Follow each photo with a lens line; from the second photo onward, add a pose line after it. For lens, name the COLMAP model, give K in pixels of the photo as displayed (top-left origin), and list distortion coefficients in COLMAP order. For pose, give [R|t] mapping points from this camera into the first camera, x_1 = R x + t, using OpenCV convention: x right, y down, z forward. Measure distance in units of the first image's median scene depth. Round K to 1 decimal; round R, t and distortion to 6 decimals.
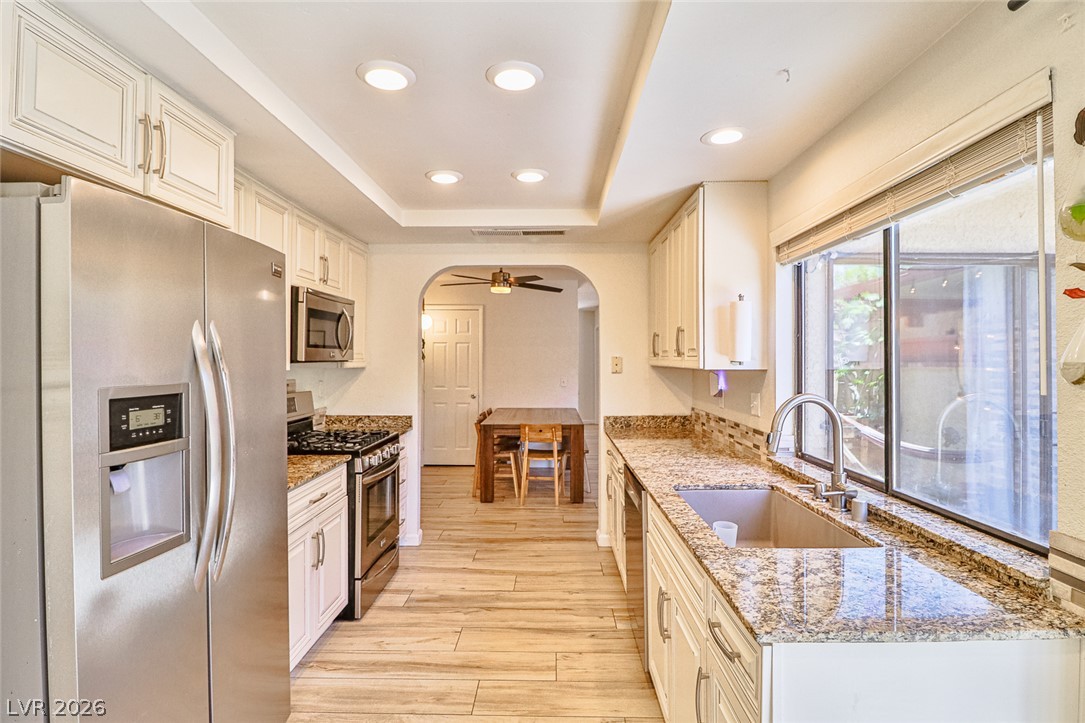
lens RADIAL K [[571.8, 0, 545.3], [0, 571.8, 356.6], [0, 0, 1]] dist [0.003503, -0.016118]
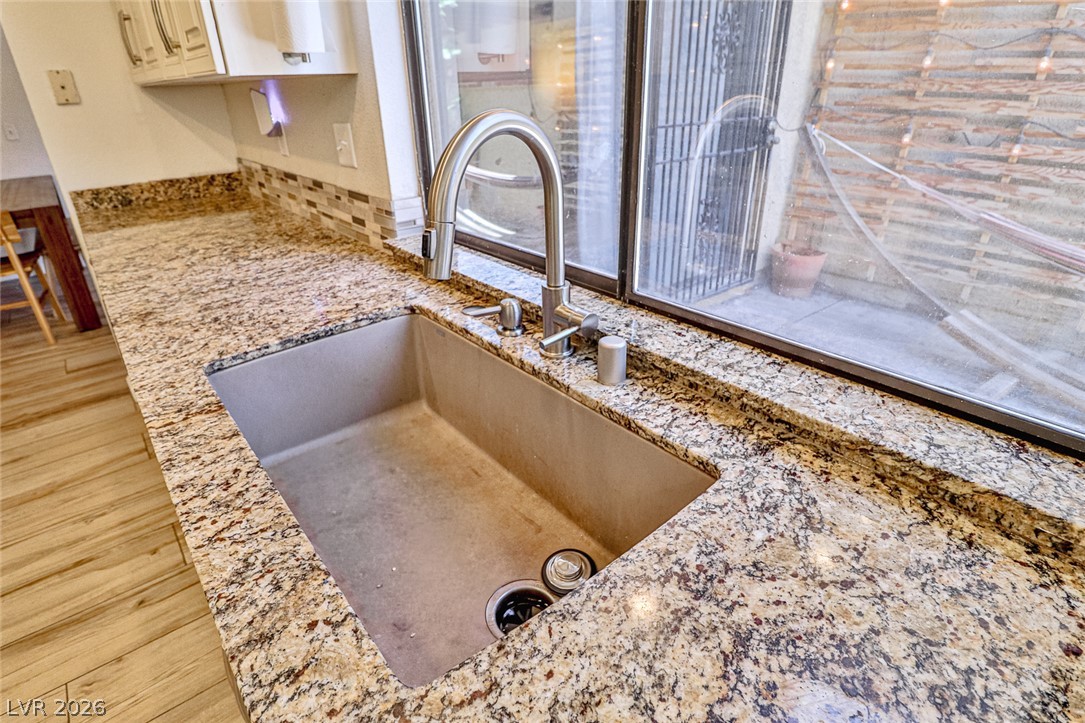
lens RADIAL K [[571.8, 0, 539.5], [0, 571.8, 355.8], [0, 0, 1]] dist [0.003503, -0.016118]
pose [[0.767932, -0.294775, 0.568672, 0.163061], [0.023820, 0.900341, 0.434532, 0.036468], [-0.640088, -0.320145, 0.698422, 0.509446]]
